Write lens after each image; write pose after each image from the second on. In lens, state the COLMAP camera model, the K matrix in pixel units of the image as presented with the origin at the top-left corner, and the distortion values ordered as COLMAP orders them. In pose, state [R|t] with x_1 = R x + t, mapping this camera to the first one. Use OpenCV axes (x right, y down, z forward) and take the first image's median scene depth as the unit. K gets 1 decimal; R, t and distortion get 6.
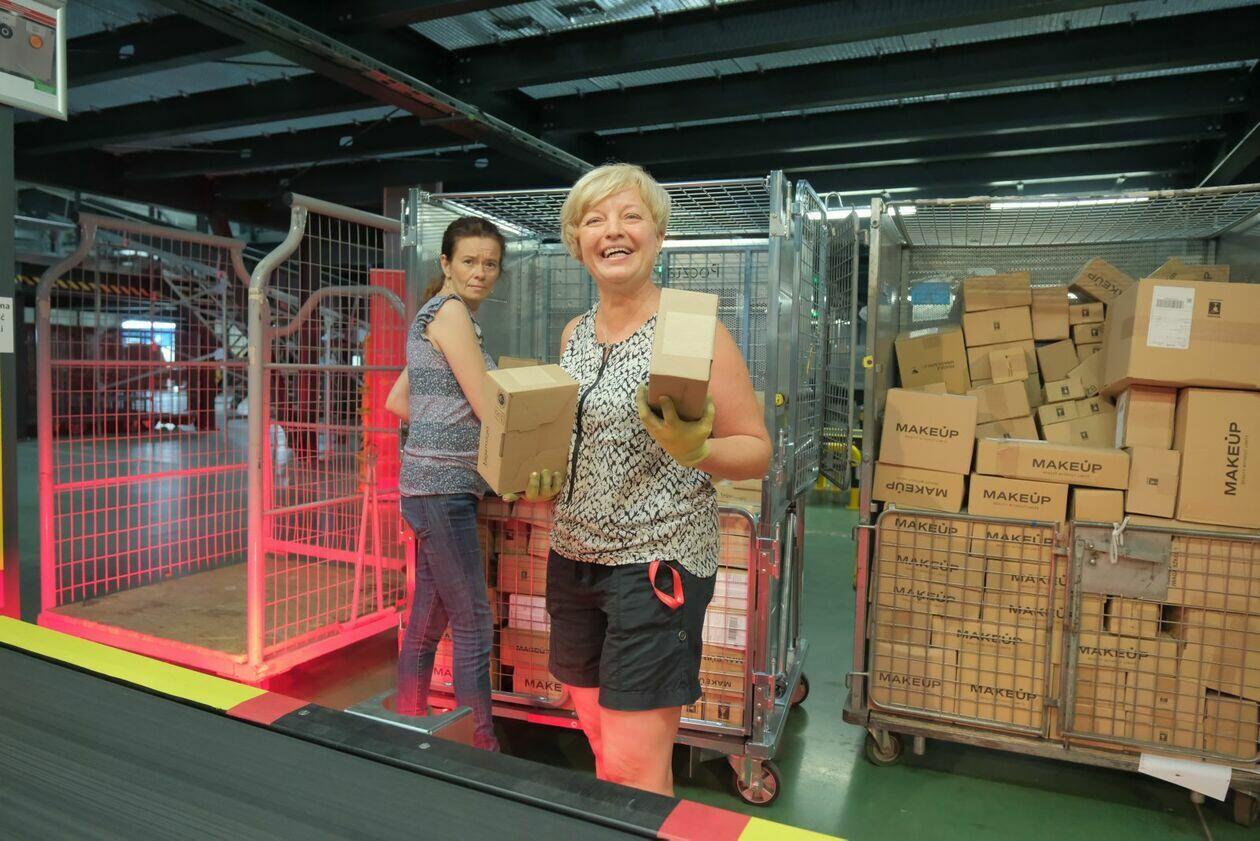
lens RADIAL K [[846.0, 0, 623.5], [0, 846.0, 410.9], [0, 0, 1]] dist [-0.022555, 0.005951]
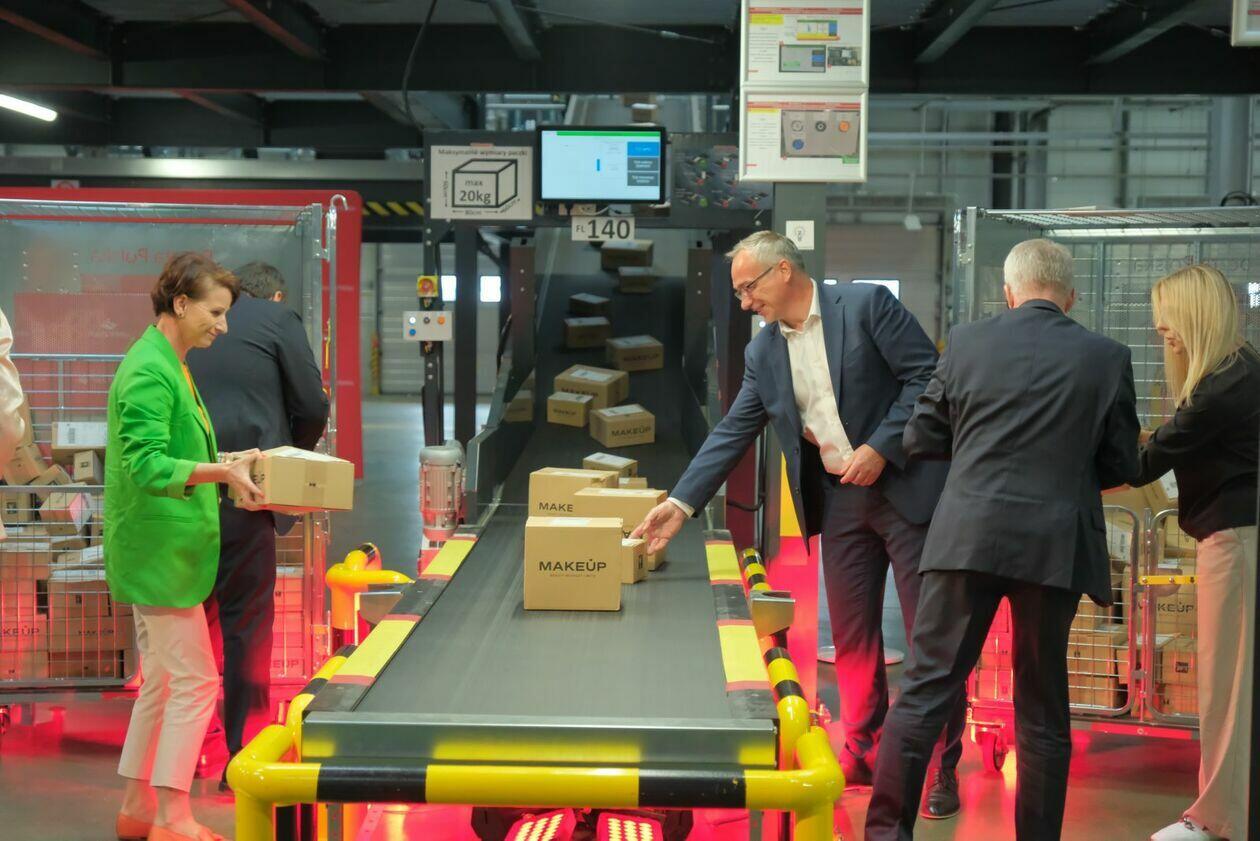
lens RADIAL K [[2116.8, 0, 622.7], [0, 2116.8, 420.5], [0, 0, 1]] dist [0.009272, 0.000000]
pose [[0.397793, 0.026271, -0.917099, 1.930422], [-0.046139, 0.998898, 0.008602, -0.005260], [0.916314, 0.038892, 0.398567, -0.525191]]
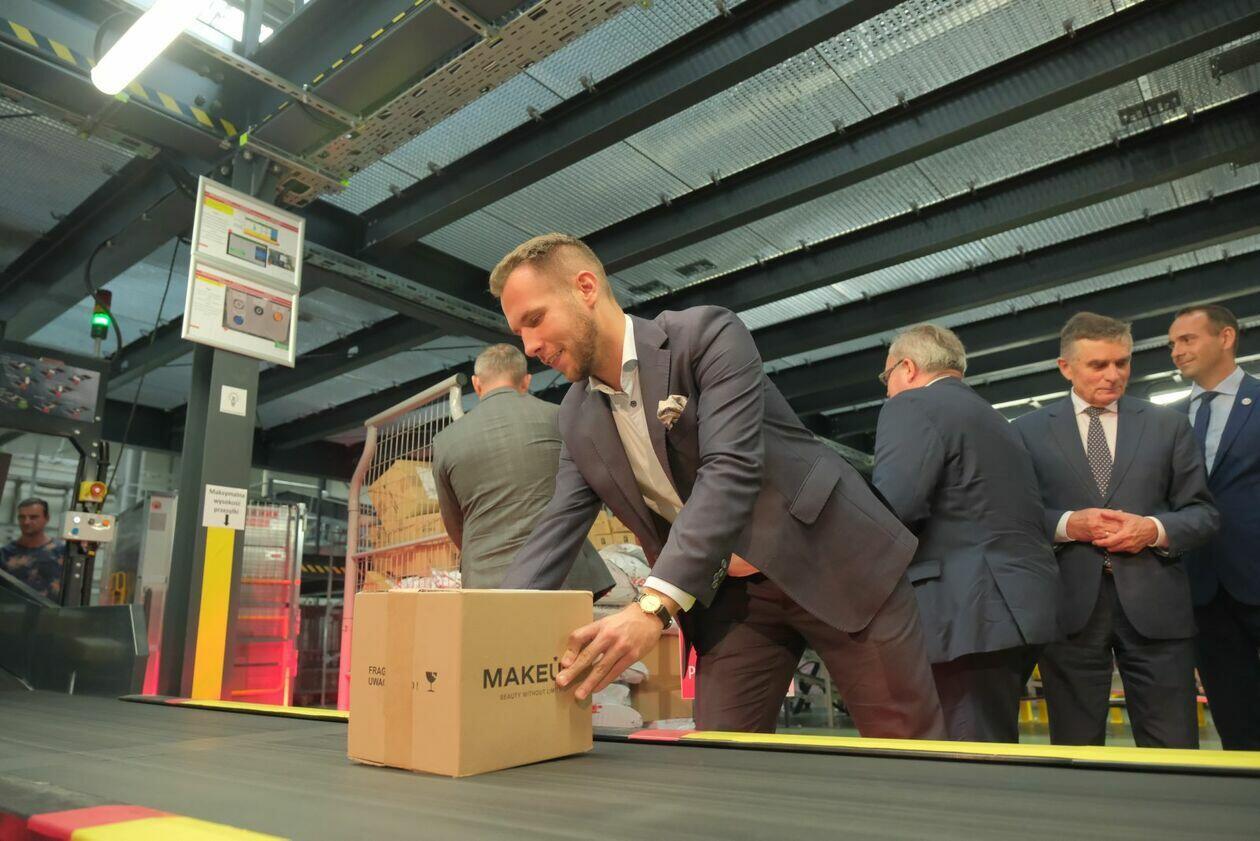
lens RADIAL K [[846.0, 0, 614.9], [0, 846.0, 426.8], [0, 0, 1]] dist [-0.022555, 0.005951]
pose [[0.968176, -0.110317, -0.224645, 0.150268], [0.036578, 0.950344, -0.309043, 0.190140], [0.247583, 0.290991, 0.924136, -0.133235]]
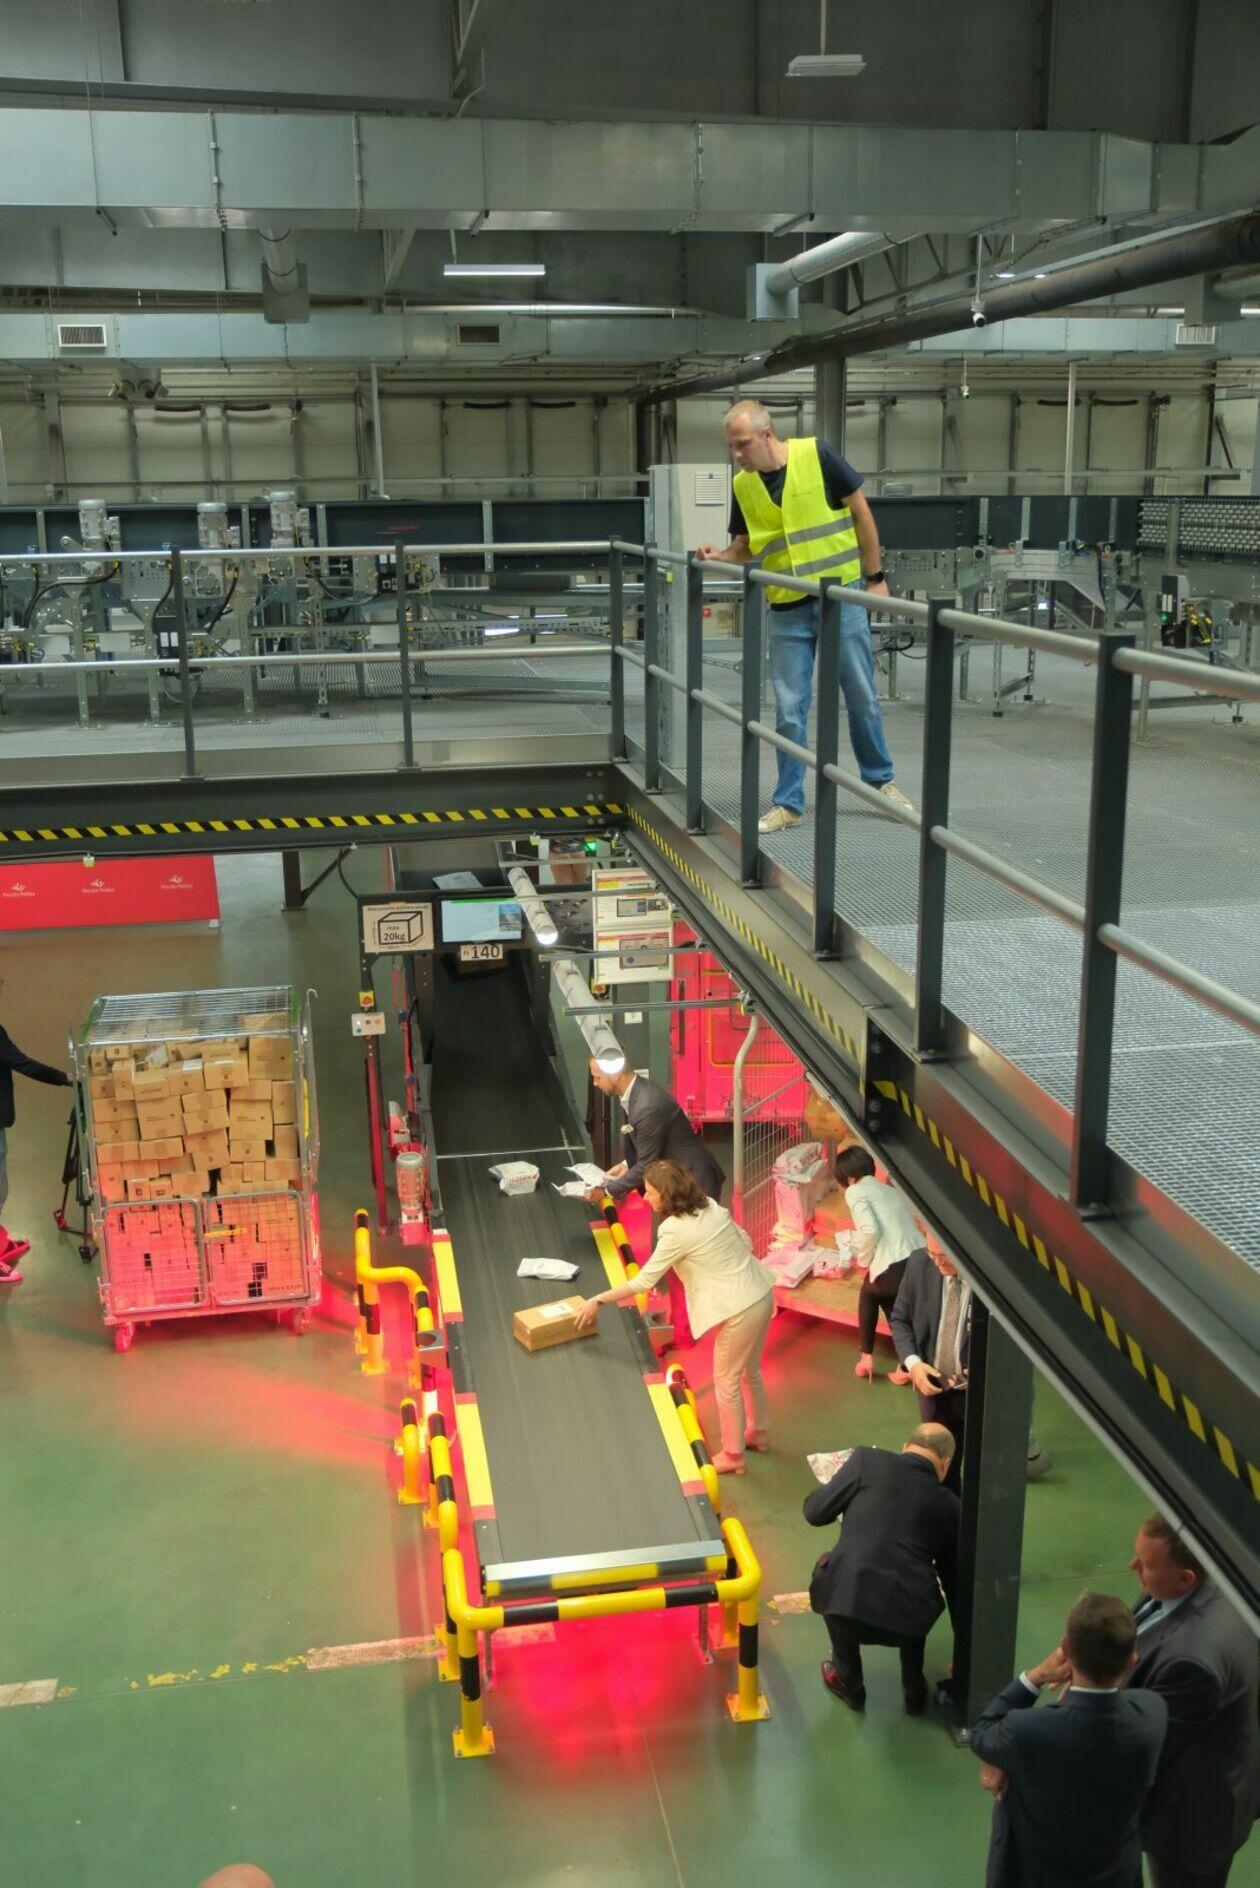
lens RADIAL K [[1705.9, 0, 644.2], [0, 1705.9, 947.2], [0, 0, 1]] dist [-0.002178, -0.000810]
pose [[0.570049, 0.185032, -0.800504, 2.311311], [-0.018806, 0.976994, 0.212435, -1.185327], [0.821396, -0.106044, 0.560414, -1.199710]]
